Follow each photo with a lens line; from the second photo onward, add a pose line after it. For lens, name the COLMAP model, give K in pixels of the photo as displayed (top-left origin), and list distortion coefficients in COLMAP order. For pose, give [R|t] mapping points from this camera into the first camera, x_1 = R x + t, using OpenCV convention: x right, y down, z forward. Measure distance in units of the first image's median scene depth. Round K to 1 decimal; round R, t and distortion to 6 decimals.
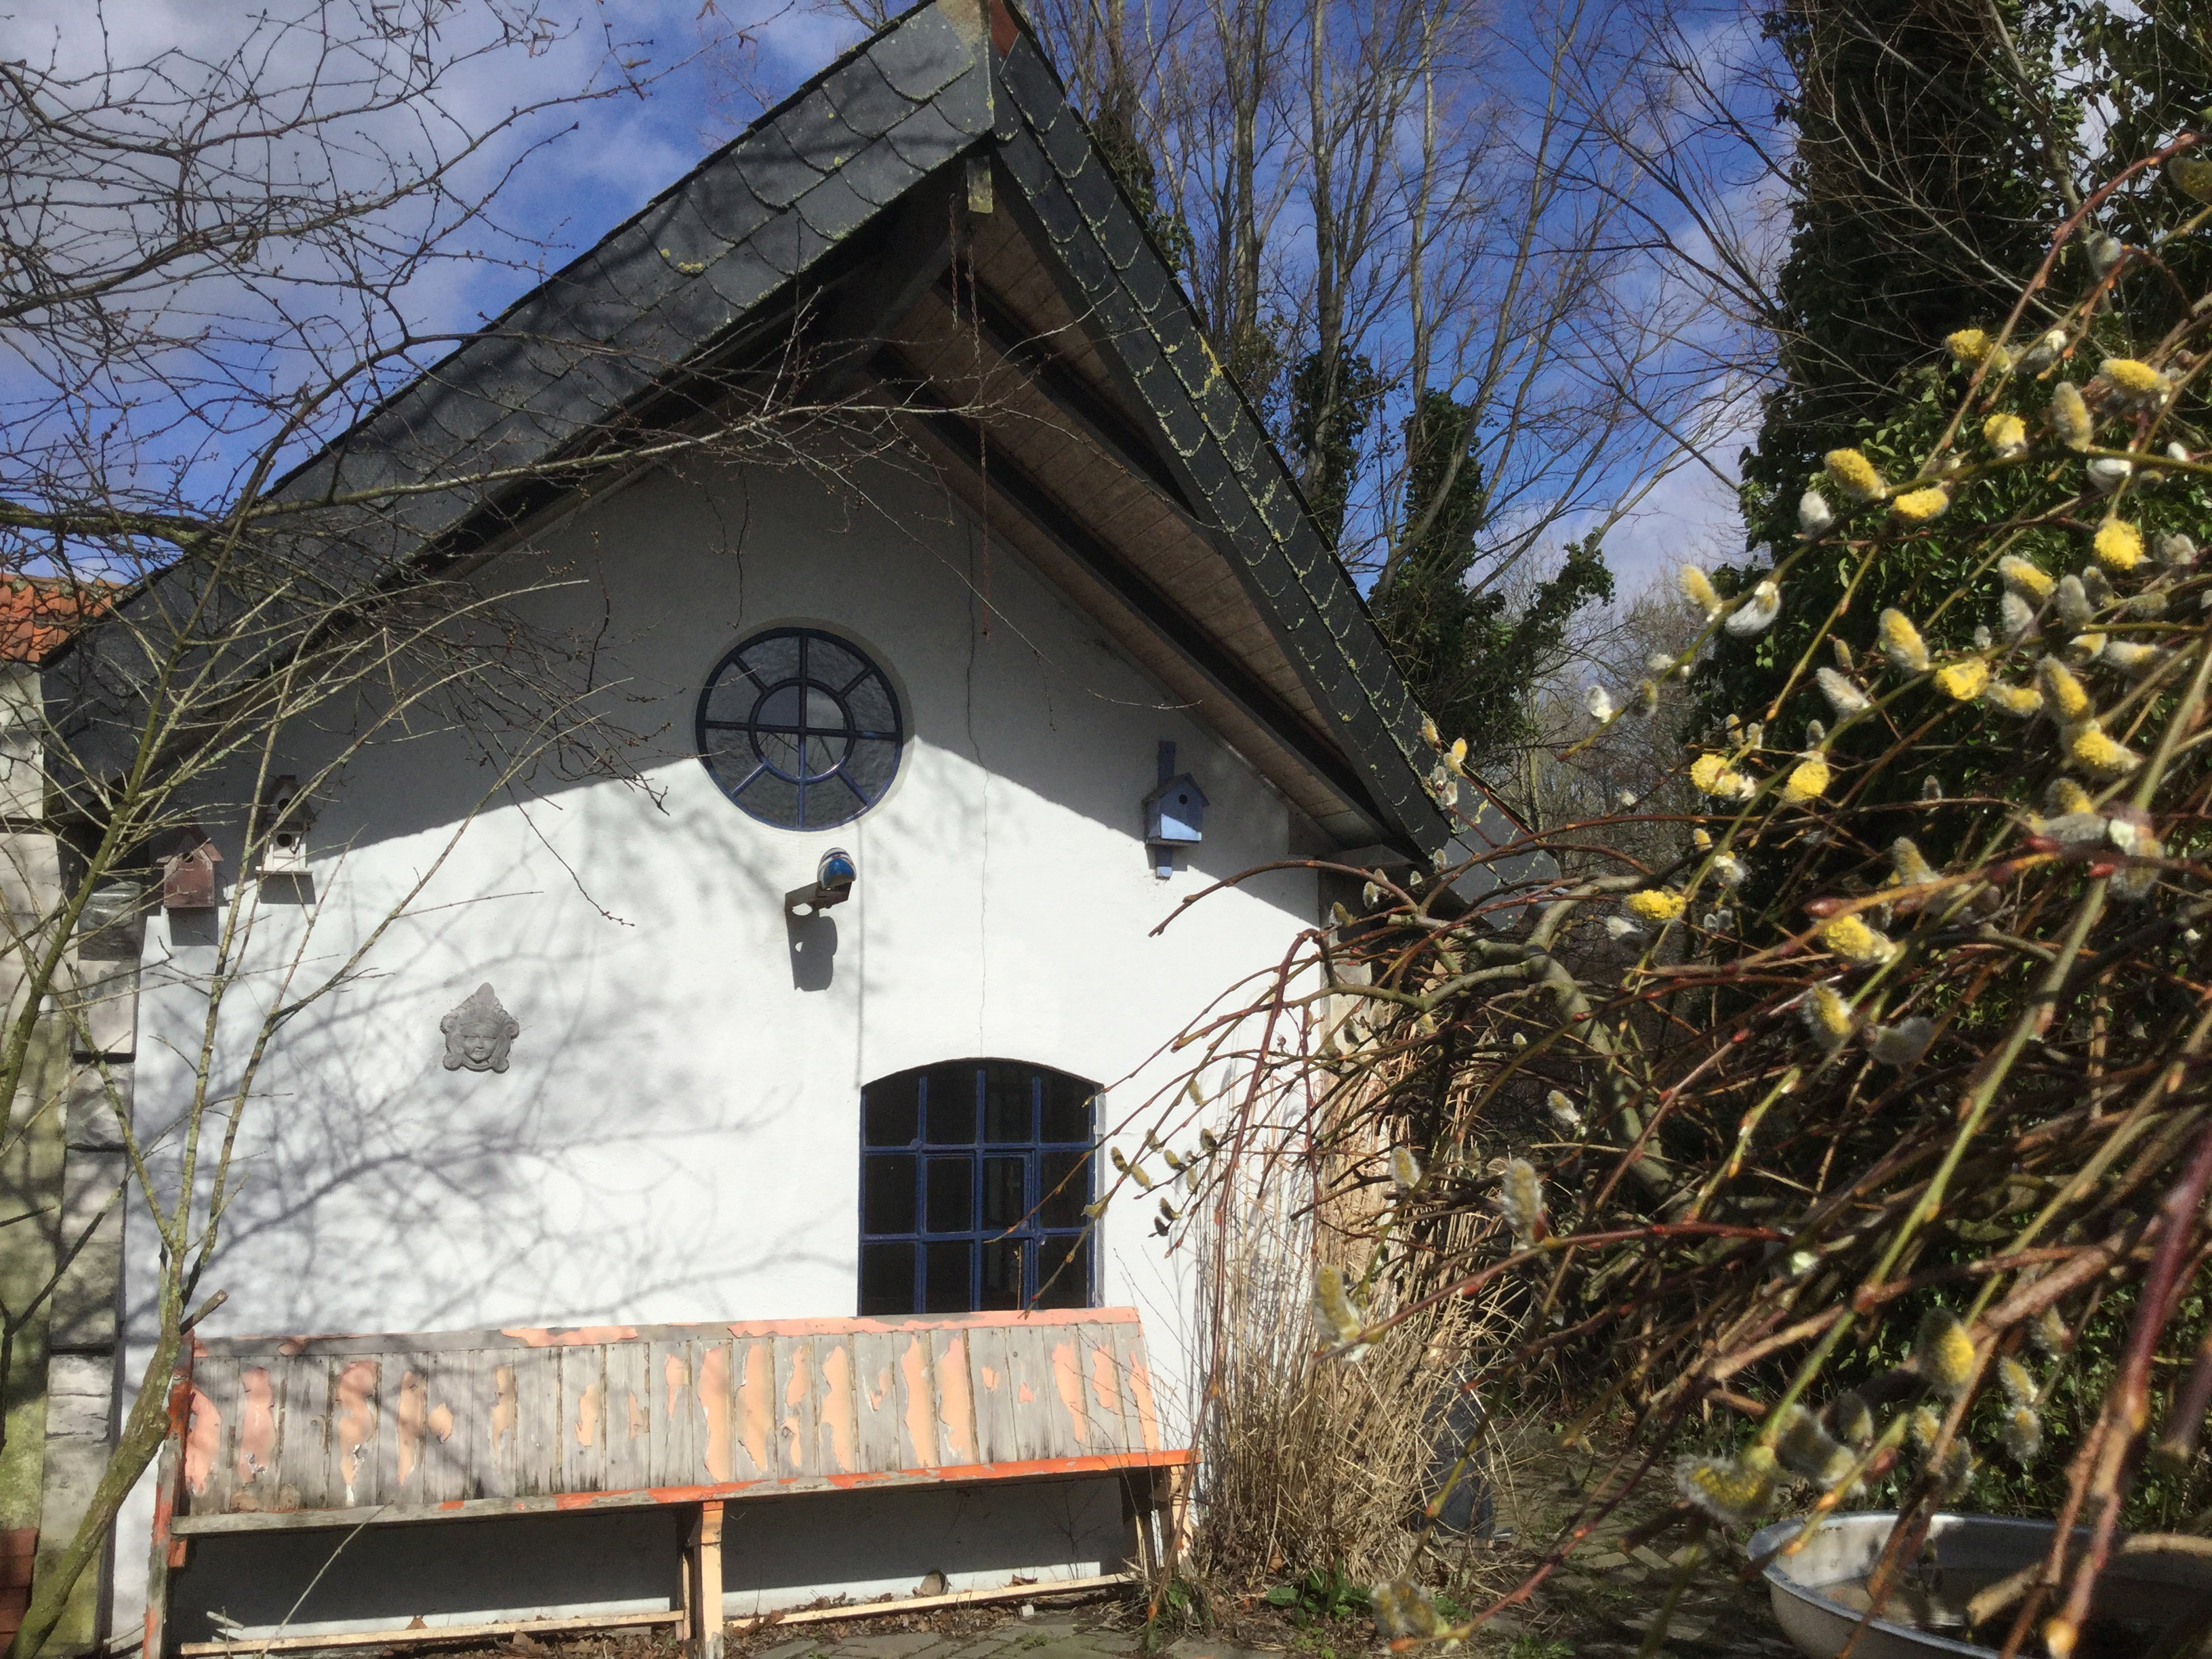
lens RADIAL K [[2014.3, 0, 1106.0], [0, 2014.3, 829.5], [0, 0, 1]] dist [0.104117, -0.284359]
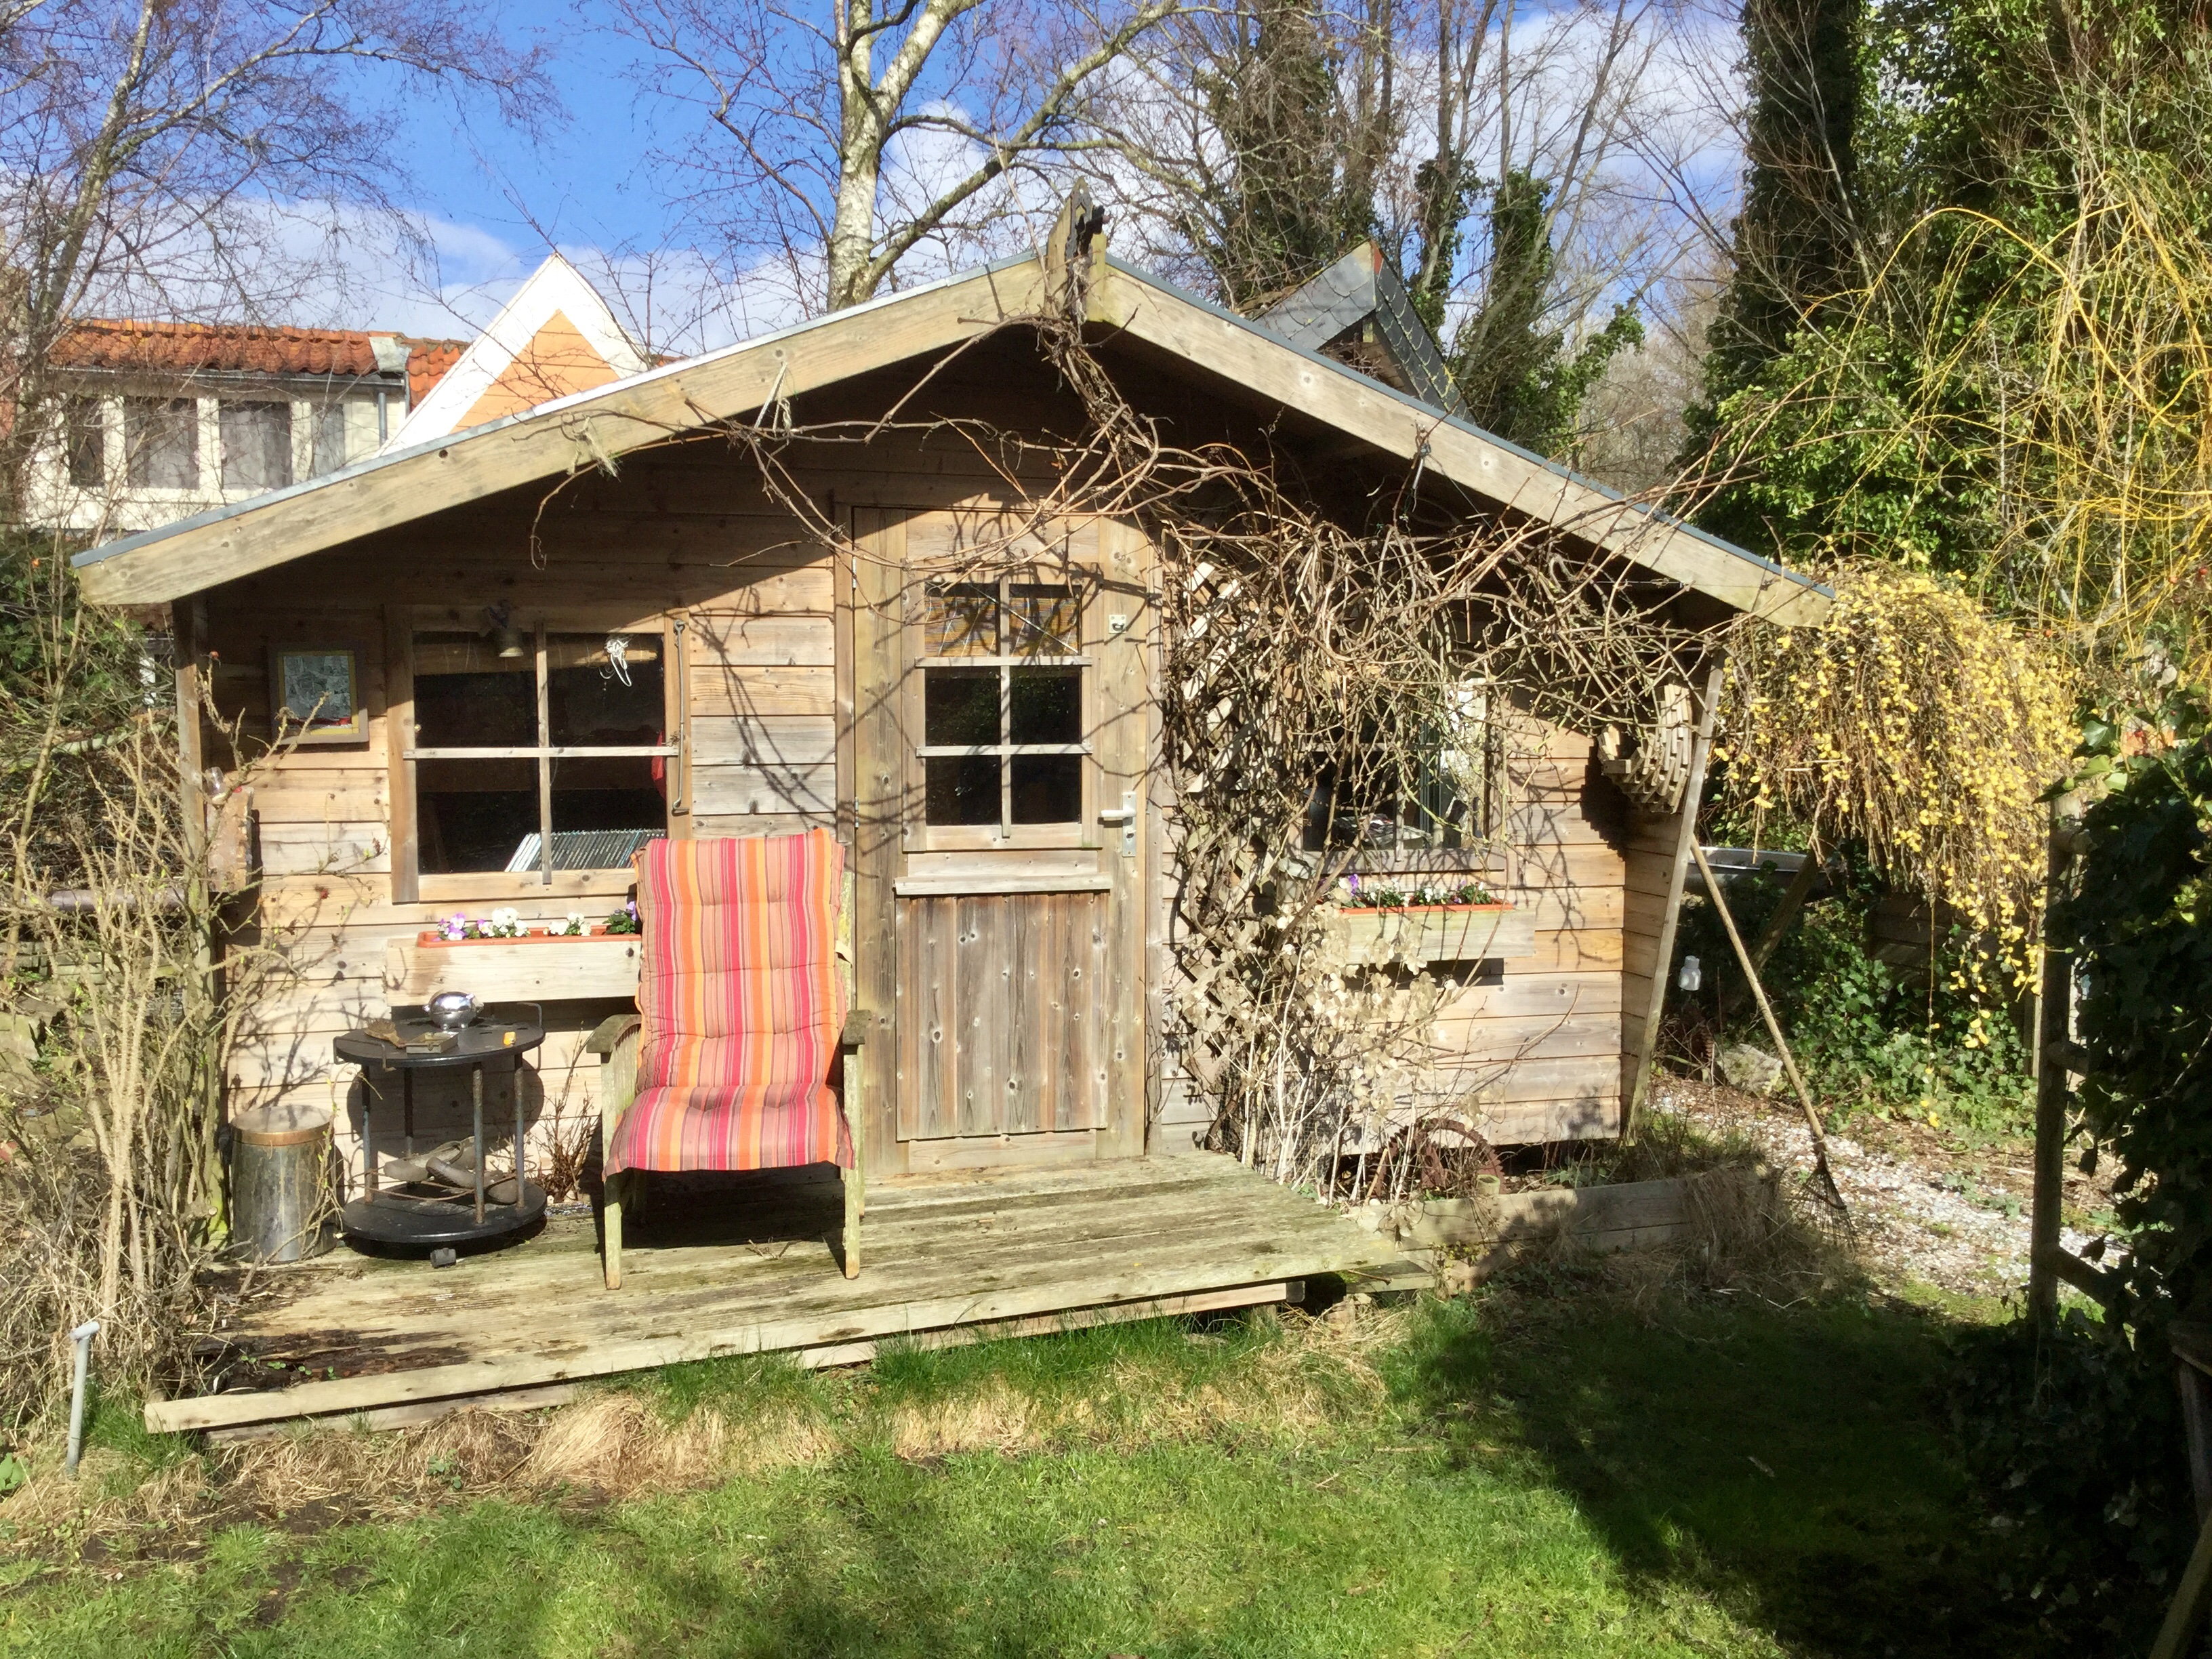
lens RADIAL K [[2014.3, 0, 1106.0], [0, 2014.3, 829.5], [0, 0, 1]] dist [0.104117, -0.284359]
pose [[0.999880, 0.006931, -0.013841, -0.094225], [-0.004191, 0.981978, 0.188950, -0.050868], [0.014901, -0.188869, 0.981889, -0.425413]]
